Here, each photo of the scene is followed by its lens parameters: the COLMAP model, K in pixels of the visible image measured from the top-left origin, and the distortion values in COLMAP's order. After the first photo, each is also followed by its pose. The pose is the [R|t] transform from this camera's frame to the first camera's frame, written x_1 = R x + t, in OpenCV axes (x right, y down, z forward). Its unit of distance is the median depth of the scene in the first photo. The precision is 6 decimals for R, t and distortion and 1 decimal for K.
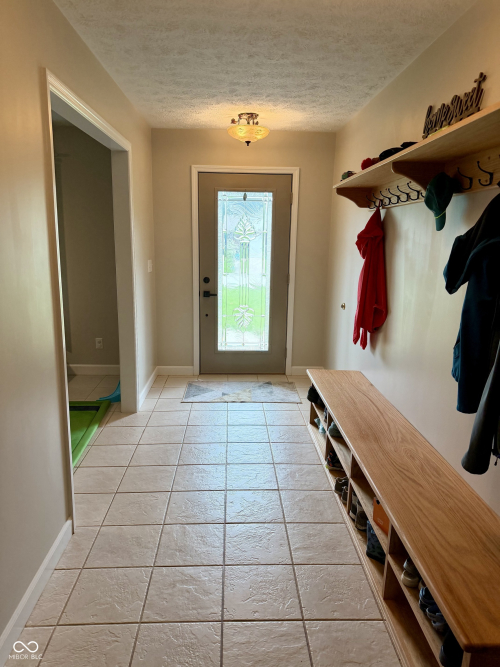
lens RADIAL K [[470.7, 0, 250.8], [0, 470.7, 333.0], [0, 0, 1]] dist [0.025411, -0.006515]
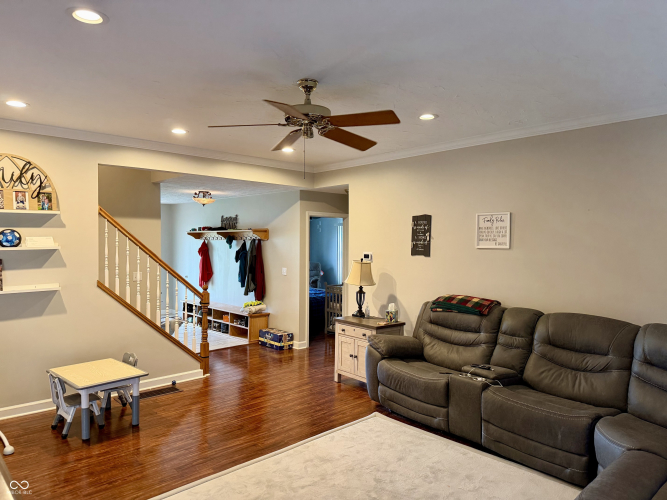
lens RADIAL K [[470.7, 0, 335.8], [0, 470.7, 251.6], [0, 0, 1]] dist [0.025411, -0.006515]
pose [[0.764144, -0.032905, 0.644206, -1.429496], [0.141687, 0.982870, -0.117863, 0.388482], [-0.629292, 0.181340, 0.755717, -2.466572]]
